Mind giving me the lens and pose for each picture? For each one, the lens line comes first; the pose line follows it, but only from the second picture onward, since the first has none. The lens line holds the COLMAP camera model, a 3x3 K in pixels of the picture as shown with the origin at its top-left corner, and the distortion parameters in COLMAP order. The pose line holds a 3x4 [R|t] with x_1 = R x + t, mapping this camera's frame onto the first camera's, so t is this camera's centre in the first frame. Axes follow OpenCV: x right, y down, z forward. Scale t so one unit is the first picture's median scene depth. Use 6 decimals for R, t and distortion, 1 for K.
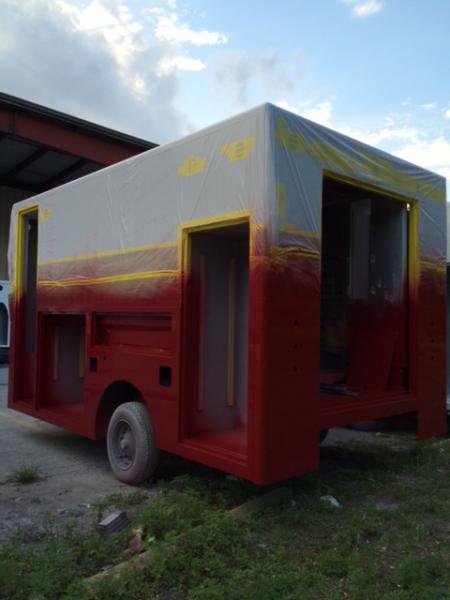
lens RADIAL K [[517.9, 0, 225.0], [0, 517.9, 300.0], [0, 0, 1]] dist [-0.001740, -0.019900]
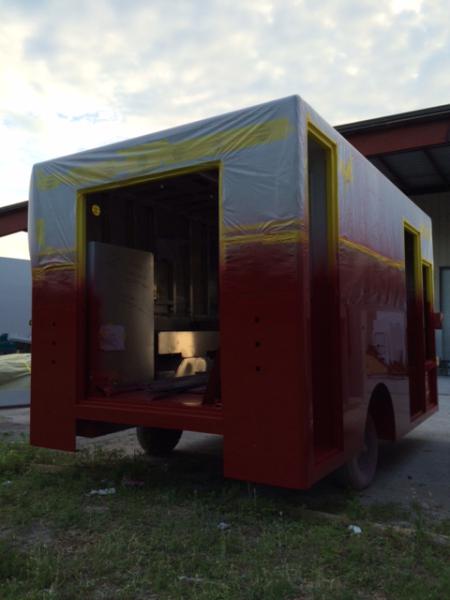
lens RADIAL K [[517.9, 0, 225.0], [0, 517.9, 300.0], [0, 0, 1]] dist [-0.001740, -0.019900]
pose [[0.288402, -0.070356, -0.954921, 1.232817], [0.051281, 0.997000, -0.057969, 0.067391], [0.956135, -0.032251, 0.291145, 0.873914]]
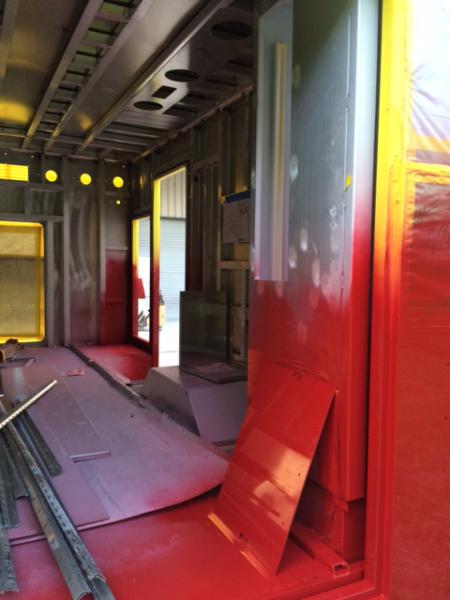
lens RADIAL K [[517.9, 0, 225.0], [0, 517.9, 300.0], [0, 0, 1]] dist [-0.001740, -0.019900]
pose [[0.960917, 0.016599, -0.276339, 0.402677], [0.007633, 0.996233, 0.086384, -0.024931], [0.276731, -0.085117, 0.957170, 0.763360]]
